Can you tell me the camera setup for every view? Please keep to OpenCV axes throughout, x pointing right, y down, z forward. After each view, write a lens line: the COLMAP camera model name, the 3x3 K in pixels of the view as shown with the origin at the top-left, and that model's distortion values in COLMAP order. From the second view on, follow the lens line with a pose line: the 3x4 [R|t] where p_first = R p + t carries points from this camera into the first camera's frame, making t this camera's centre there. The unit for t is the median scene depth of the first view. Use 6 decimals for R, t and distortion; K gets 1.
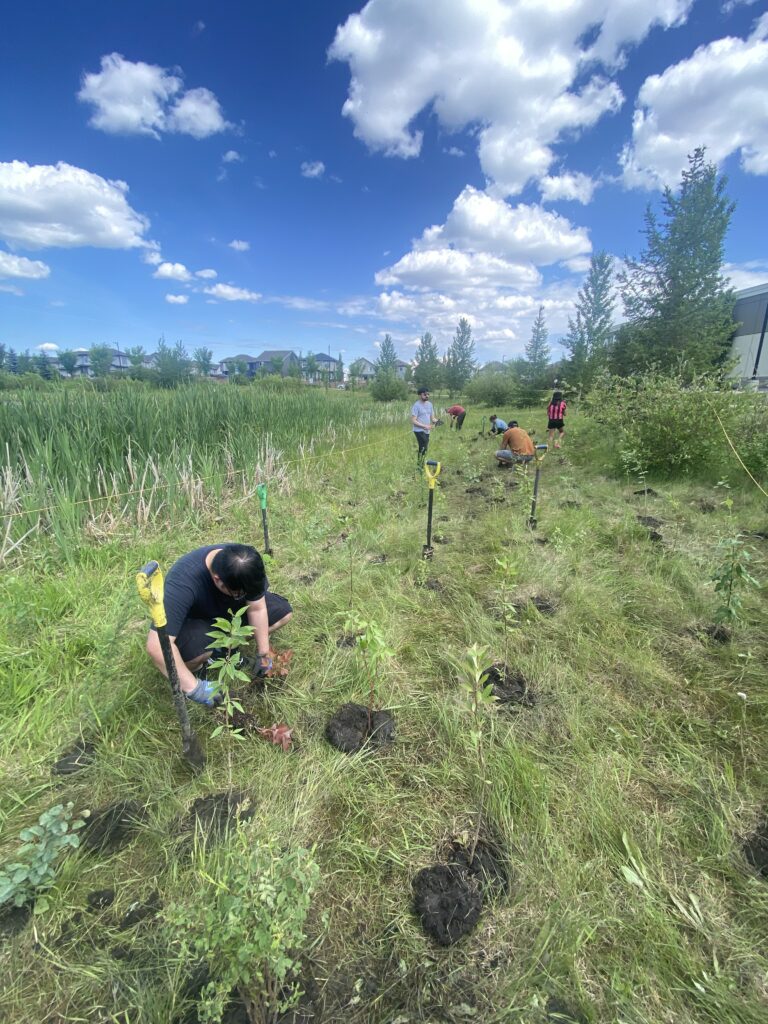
lens RADIAL K [[412.6, 0, 382.9], [0, 412.6, 528.9], [0, 0, 1]] dist [0.000605, -0.007574]
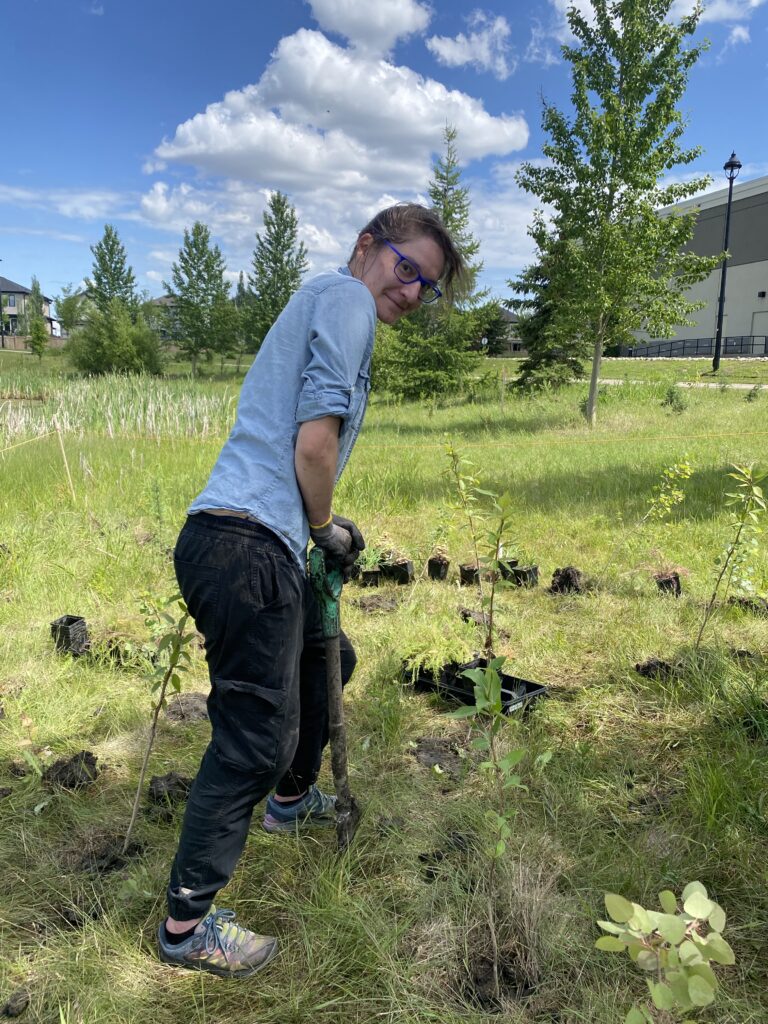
lens RADIAL K [[750.8, 0, 386.0], [0, 750.8, 540.3], [0, 0, 1]] dist [0.002626, -0.099449]
pose [[0.966310, -0.045941, 0.253246, 0.089235], [0.068626, 0.994310, -0.081479, -0.076006], [-0.248062, 0.096114, 0.963964, 0.250266]]
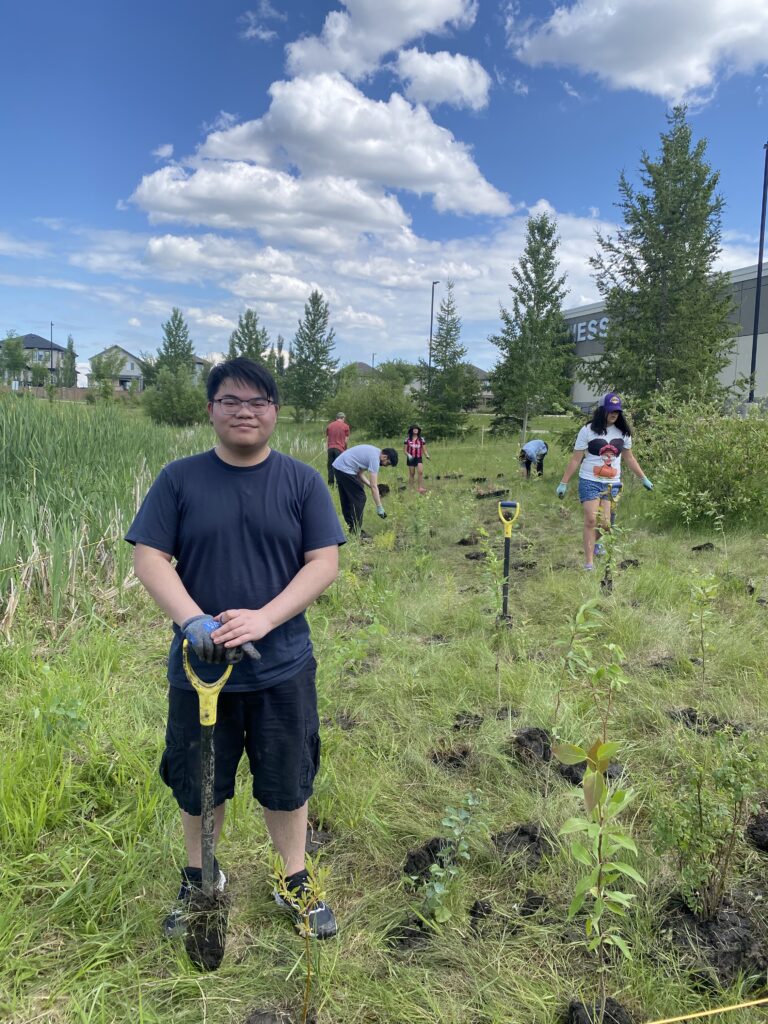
lens RADIAL K [[780.9, 0, 383.4], [0, 780.9, 539.5], [0, 0, 1]] dist [0.056421, -0.039920]
pose [[0.956889, -0.029359, 0.288965, -0.041475], [0.074409, 0.986456, -0.146178, 0.007782], [-0.280760, 0.161378, 0.946114, -0.024918]]
